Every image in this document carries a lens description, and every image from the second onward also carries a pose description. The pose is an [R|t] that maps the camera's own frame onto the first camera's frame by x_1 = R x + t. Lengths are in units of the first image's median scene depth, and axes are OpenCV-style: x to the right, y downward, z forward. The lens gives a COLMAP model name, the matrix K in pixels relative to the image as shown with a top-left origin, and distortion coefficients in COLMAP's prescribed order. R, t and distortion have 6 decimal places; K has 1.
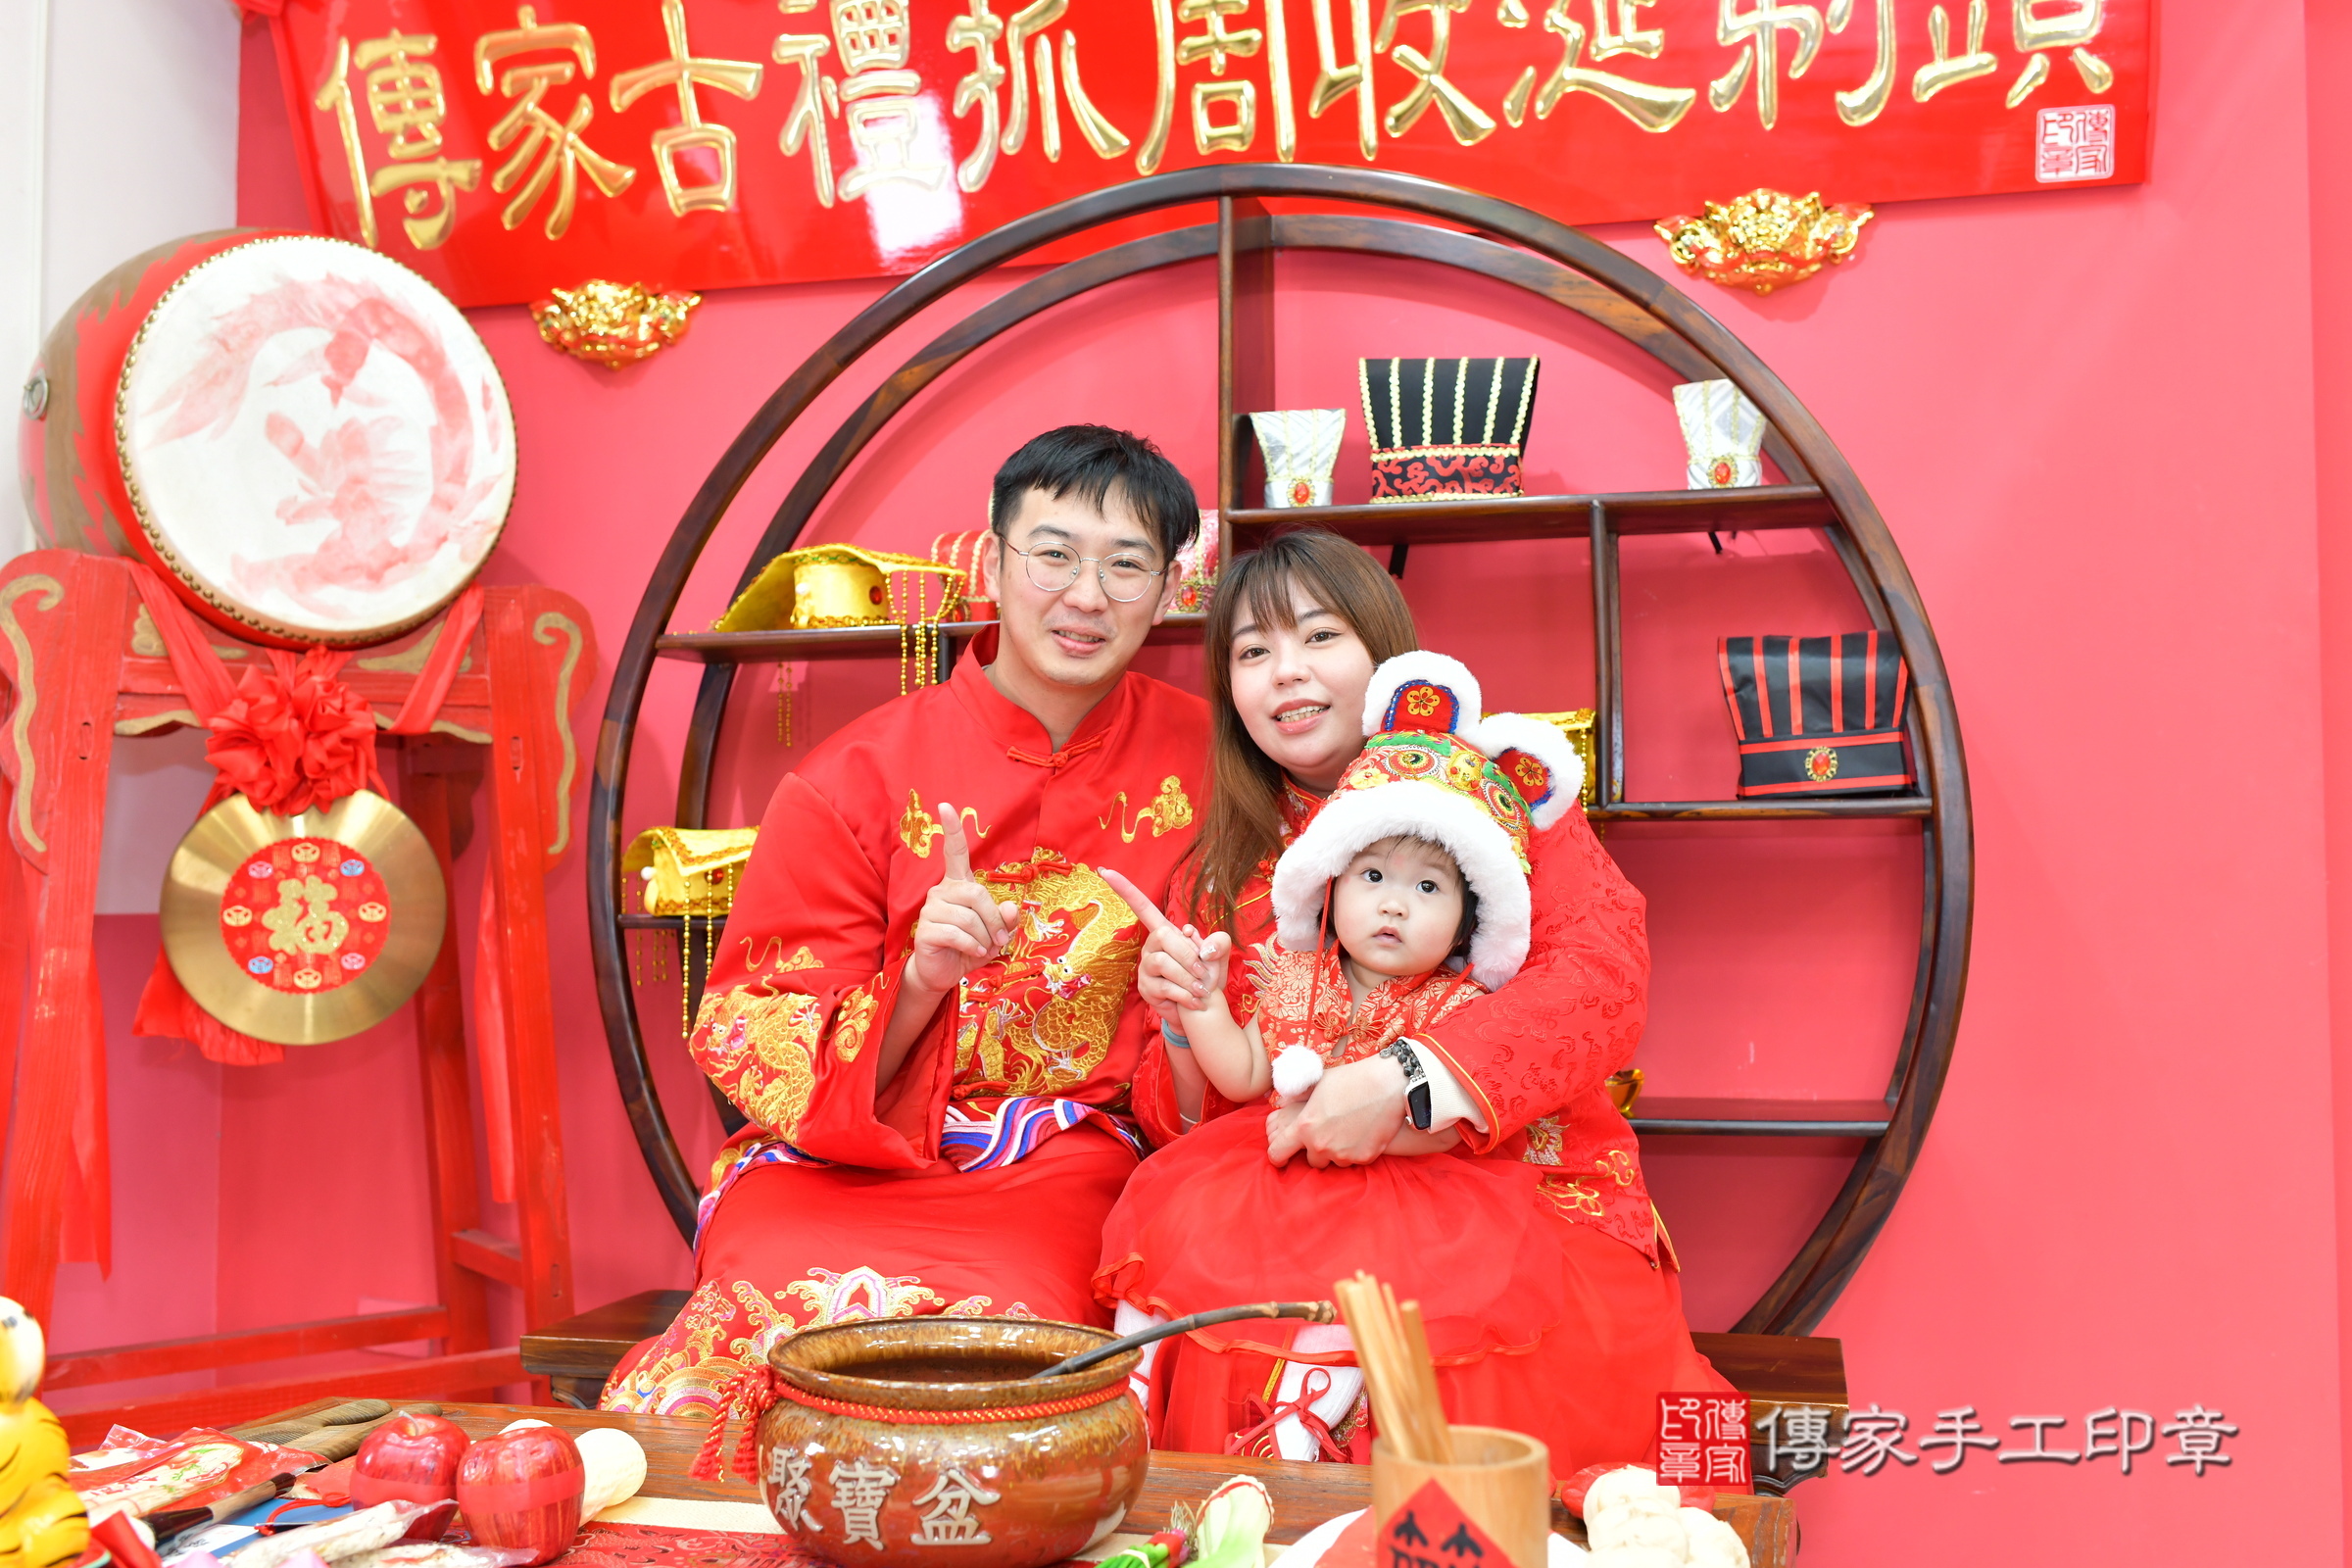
lens RADIAL K [[2328.6, 0, 1182.0], [0, 2328.6, 787.9], [0, 0, 1]] dist [0.004000, 0.000000]
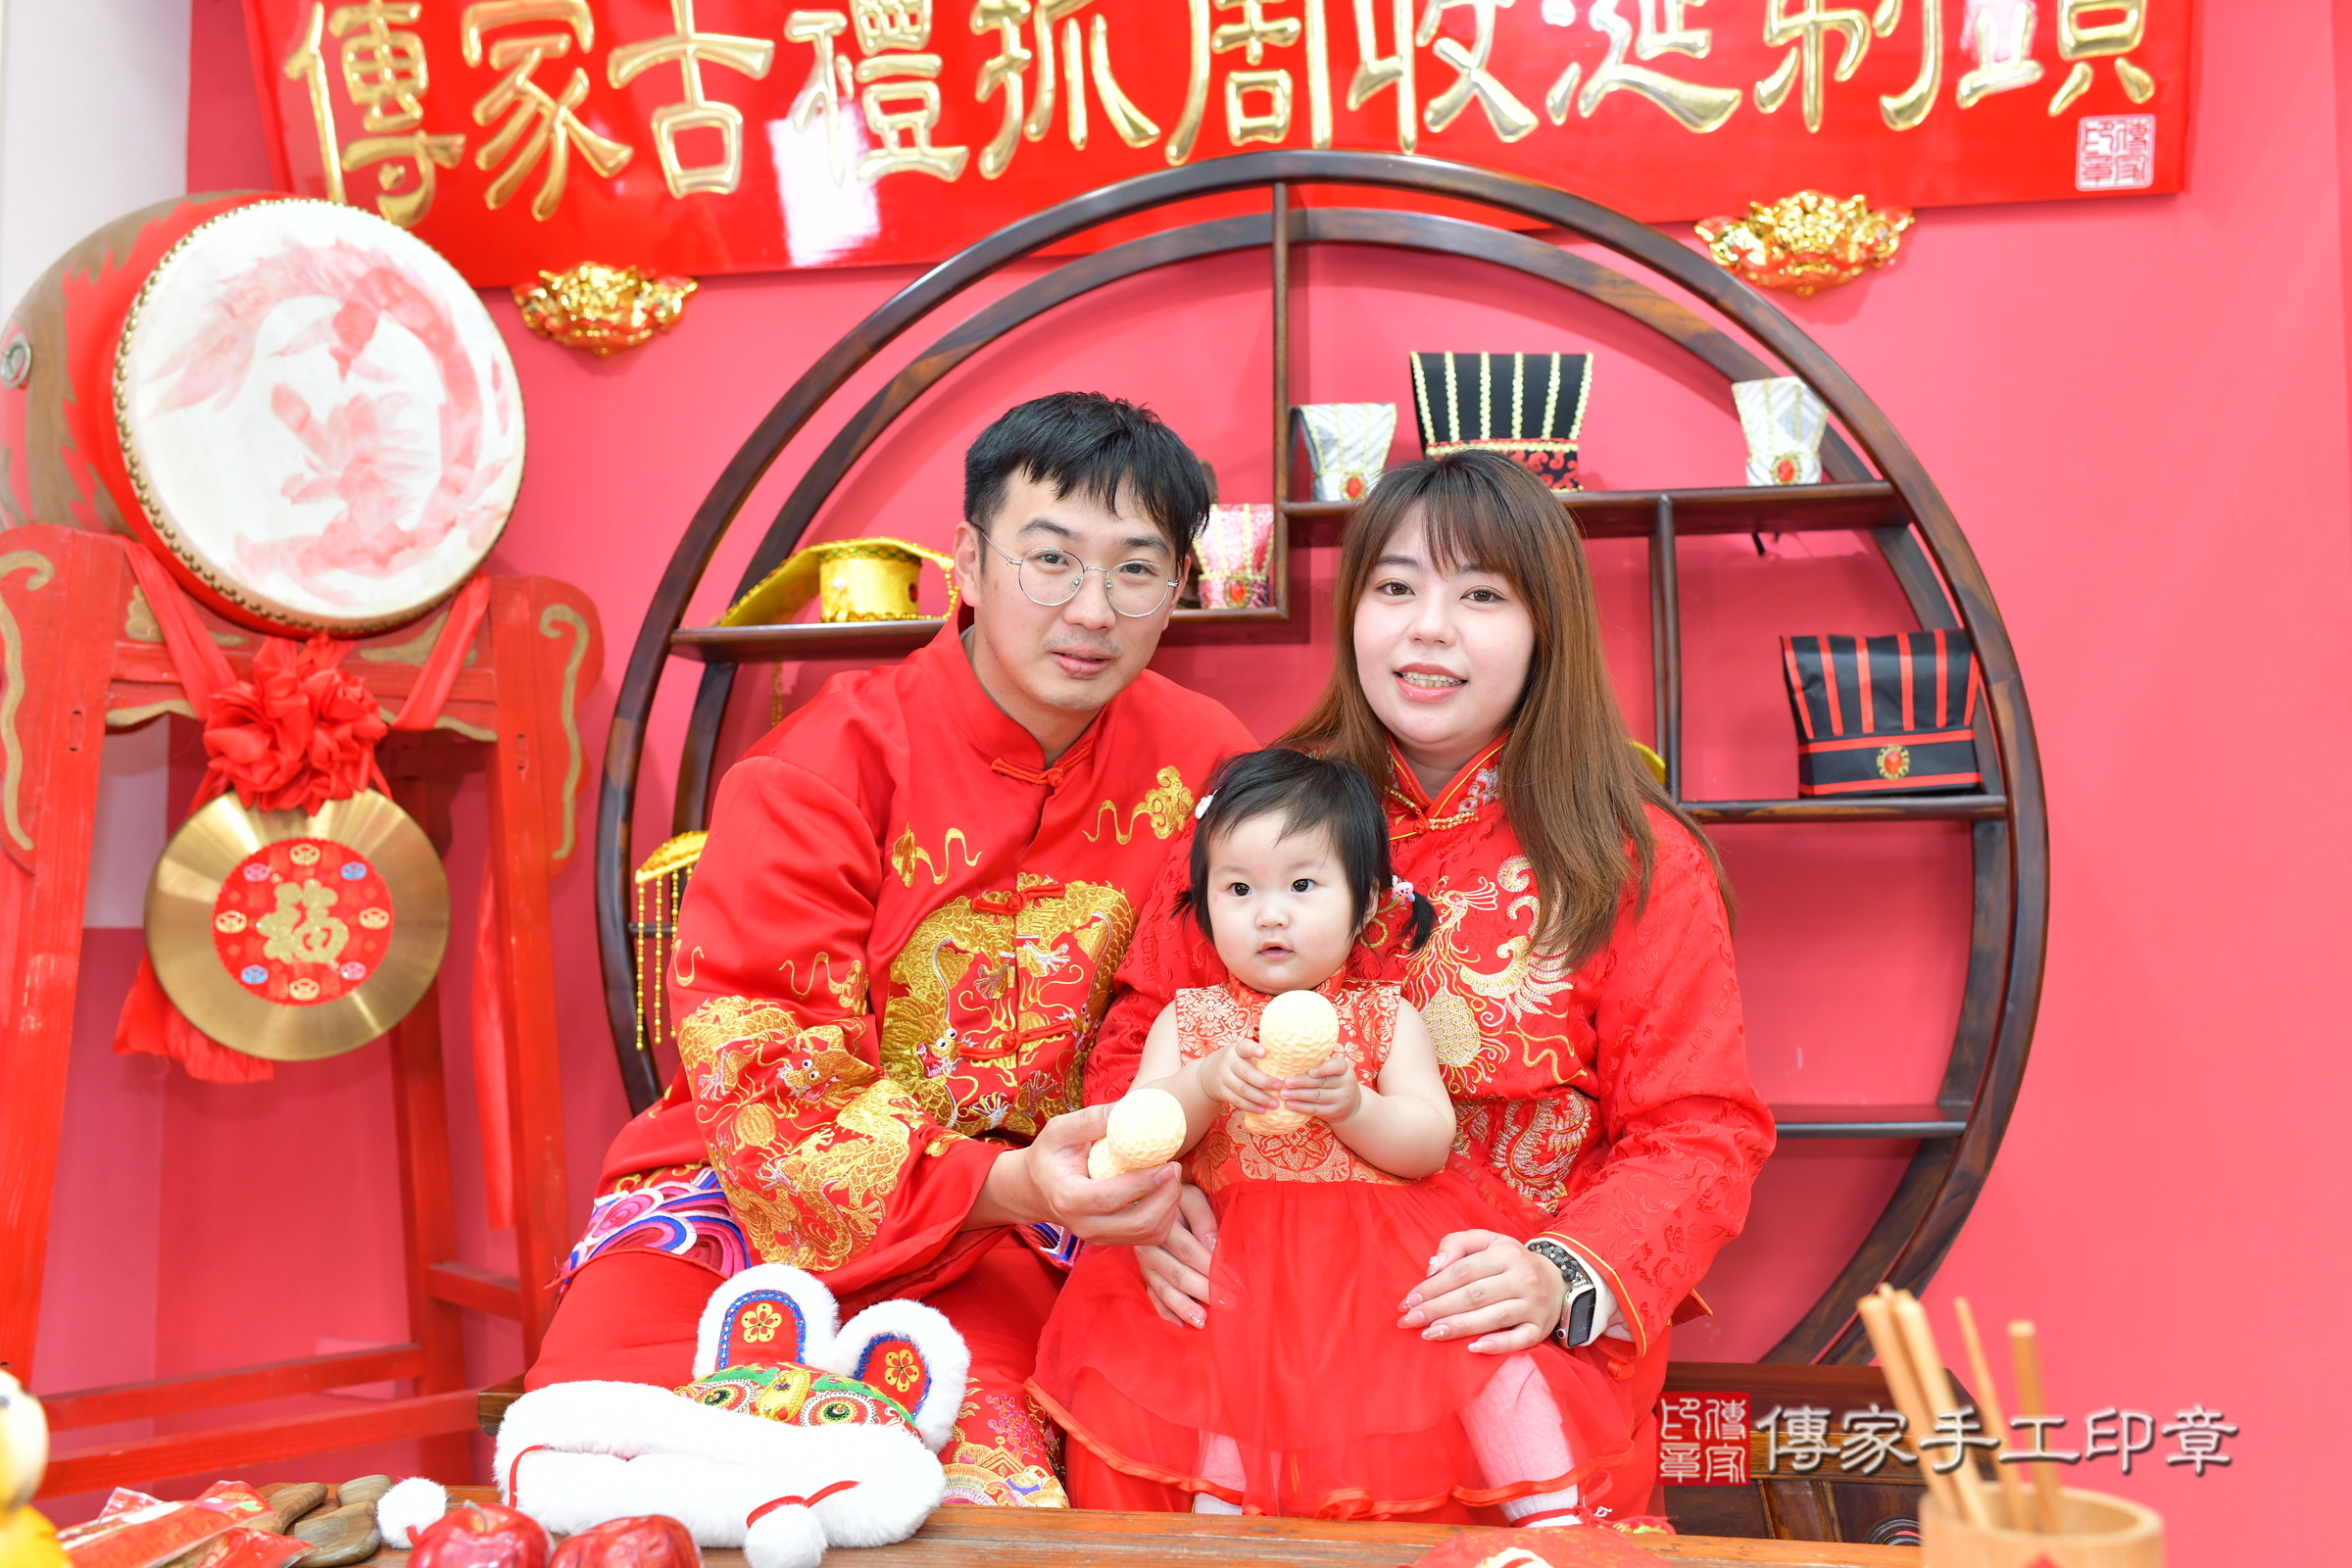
lens RADIAL K [[2328.6, 0, 1179.6], [0, 2328.6, 786.8], [0, 0, 1]] dist [0.004000, 0.000000]
pose [[0.996055, 0.002803, 0.088697, -0.107352], [-0.000907, 0.999770, -0.021409, 0.020058], [-0.088737, 0.021245, 0.995829, 0.034674]]
